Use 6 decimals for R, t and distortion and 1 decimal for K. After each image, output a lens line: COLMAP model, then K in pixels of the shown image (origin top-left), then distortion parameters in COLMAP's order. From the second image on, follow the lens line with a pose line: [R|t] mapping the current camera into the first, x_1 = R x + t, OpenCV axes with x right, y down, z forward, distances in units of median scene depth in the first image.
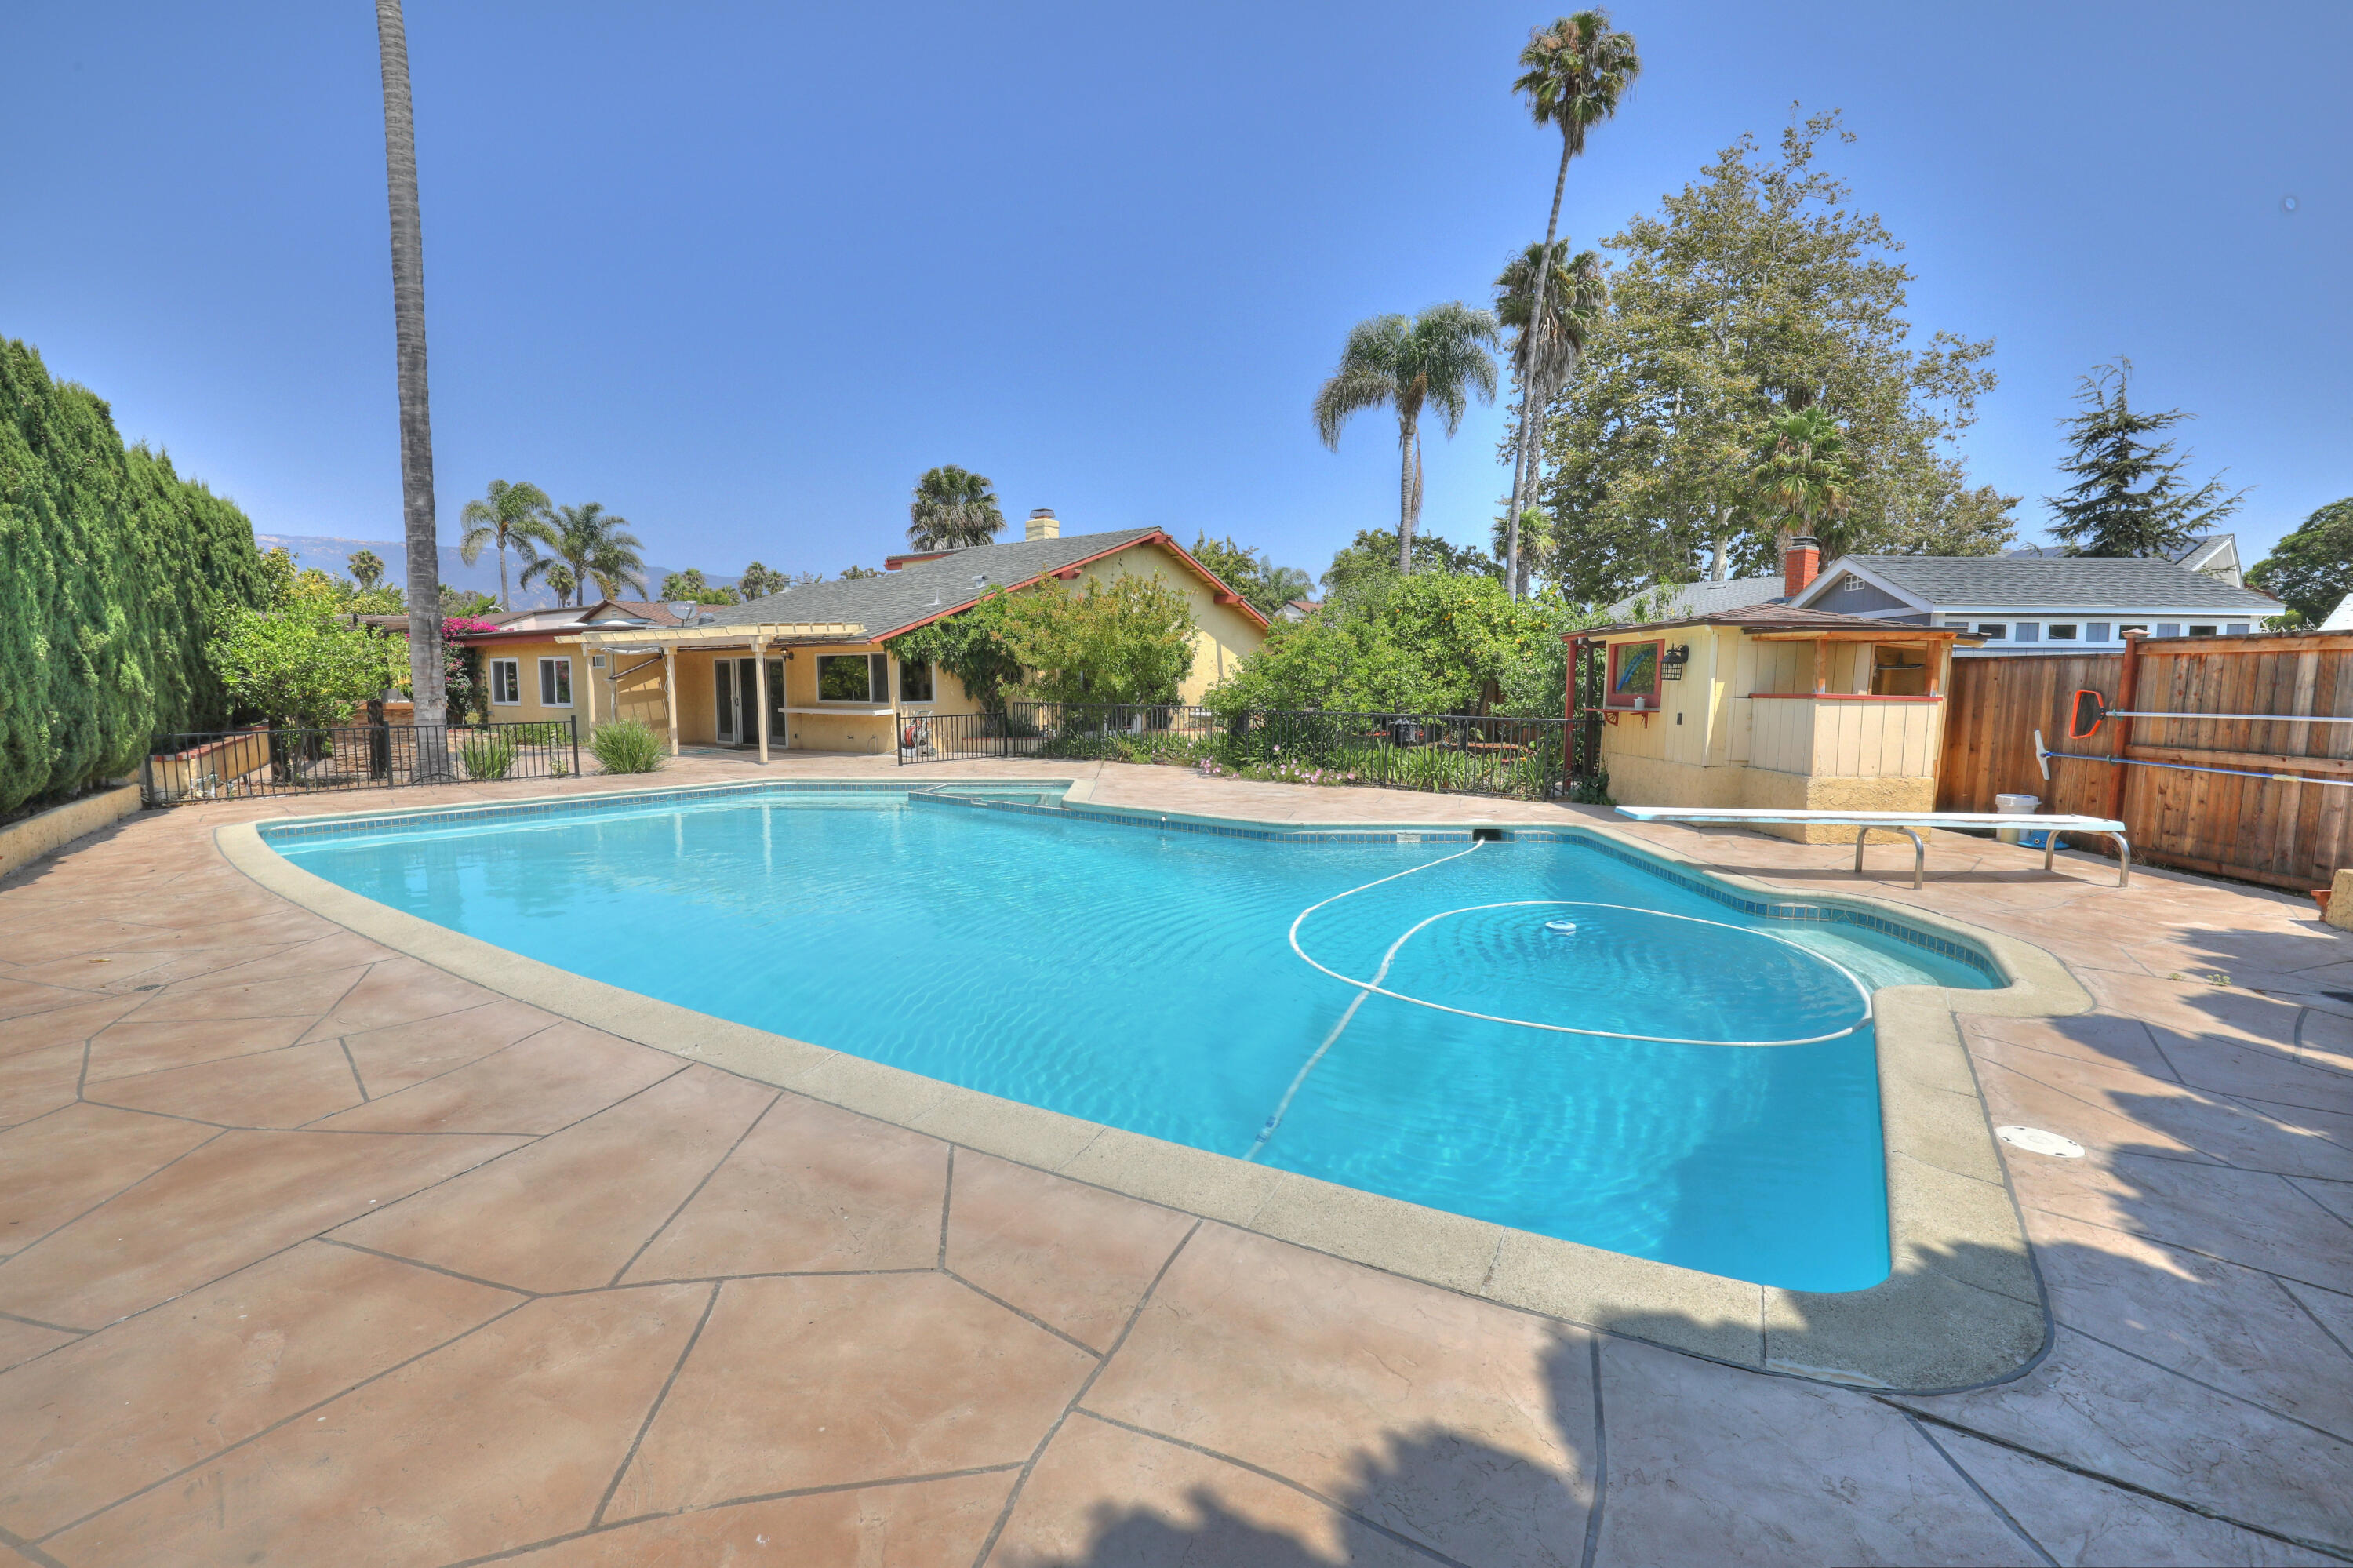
lens RADIAL K [[1098.6, 0, 1191.5], [0, 1098.6, 805.3], [0, 0, 1]] dist [-0.028645, 0.004213]
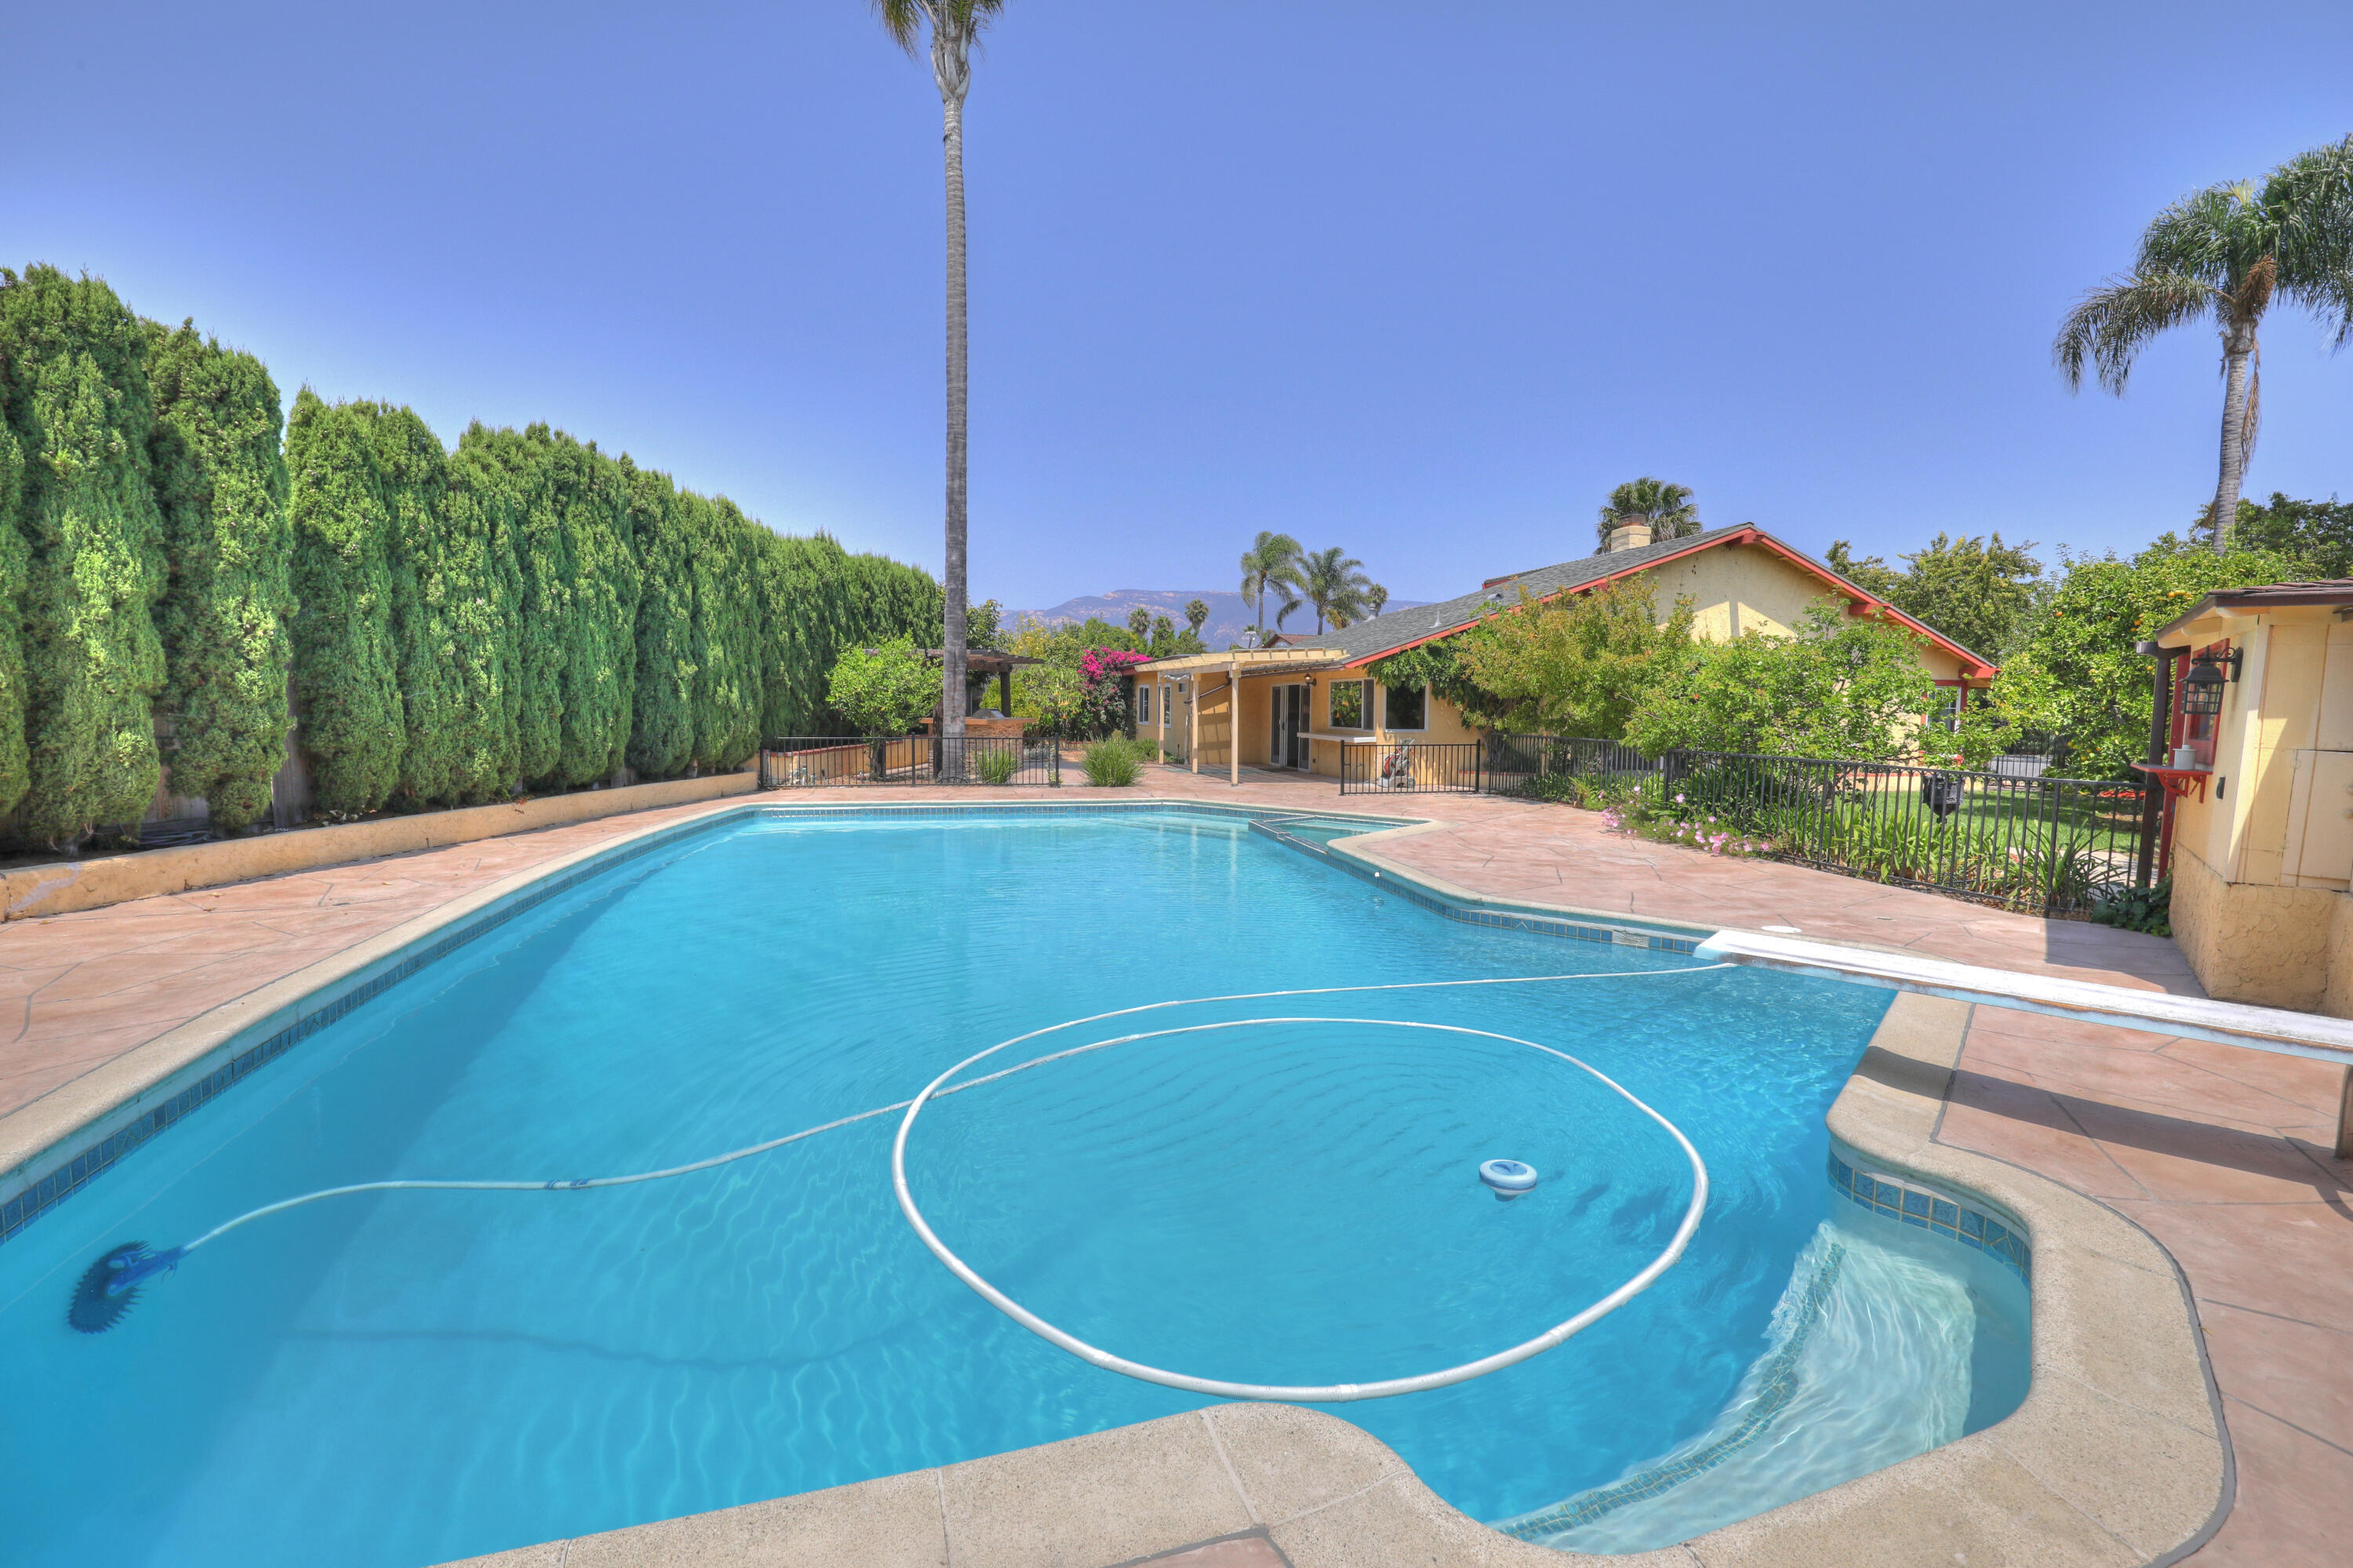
lens RADIAL K [[1098.6, 0, 1174.8], [0, 1098.6, 797.0], [0, 0, 1]] dist [-0.028645, 0.004213]
pose [[0.766969, 0.061658, -0.638715, 0.204302], [-0.083278, 0.996519, -0.003802, -0.016194], [0.636257, 0.056107, 0.769434, 0.144181]]
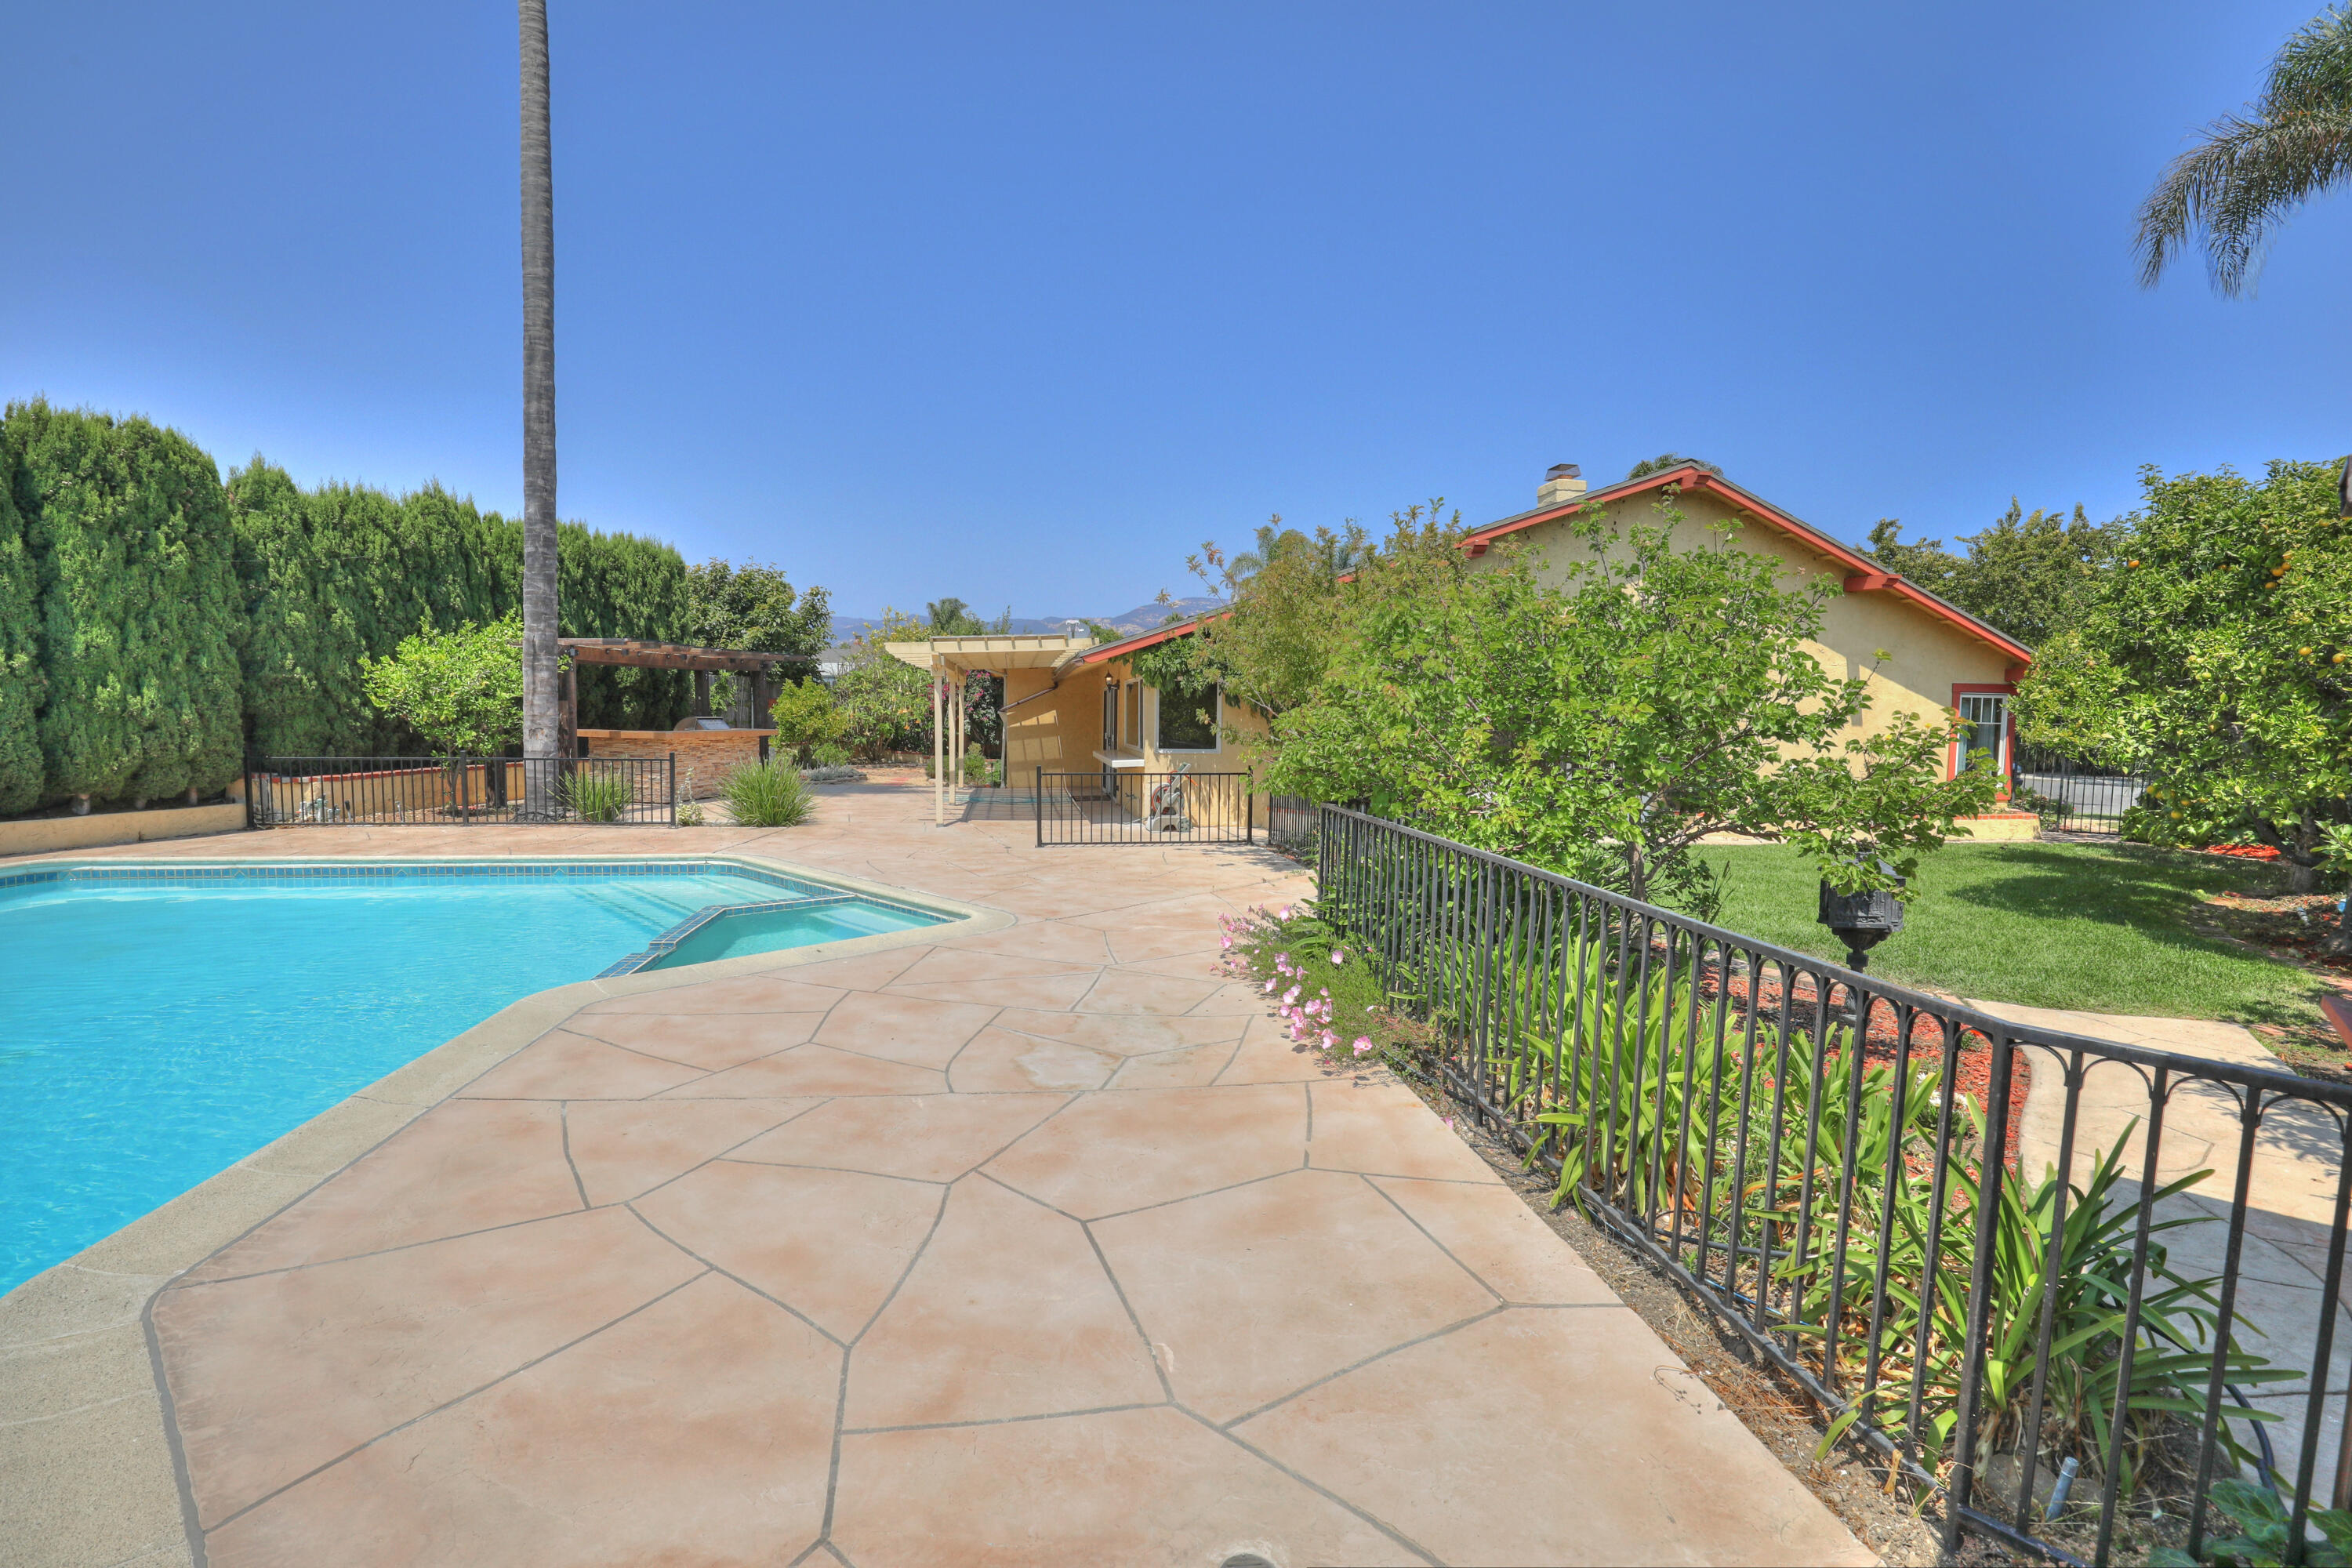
lens RADIAL K [[1098.1, 0, 1177.8], [0, 1098.1, 802.7], [0, 0, 1]] dist [-0.028645, 0.004213]
pose [[0.727677, 0.067406, -0.682599, 0.210057], [-0.093251, 0.995642, -0.001090, -0.059750], [0.679551, 0.064447, 0.730792, 0.494524]]
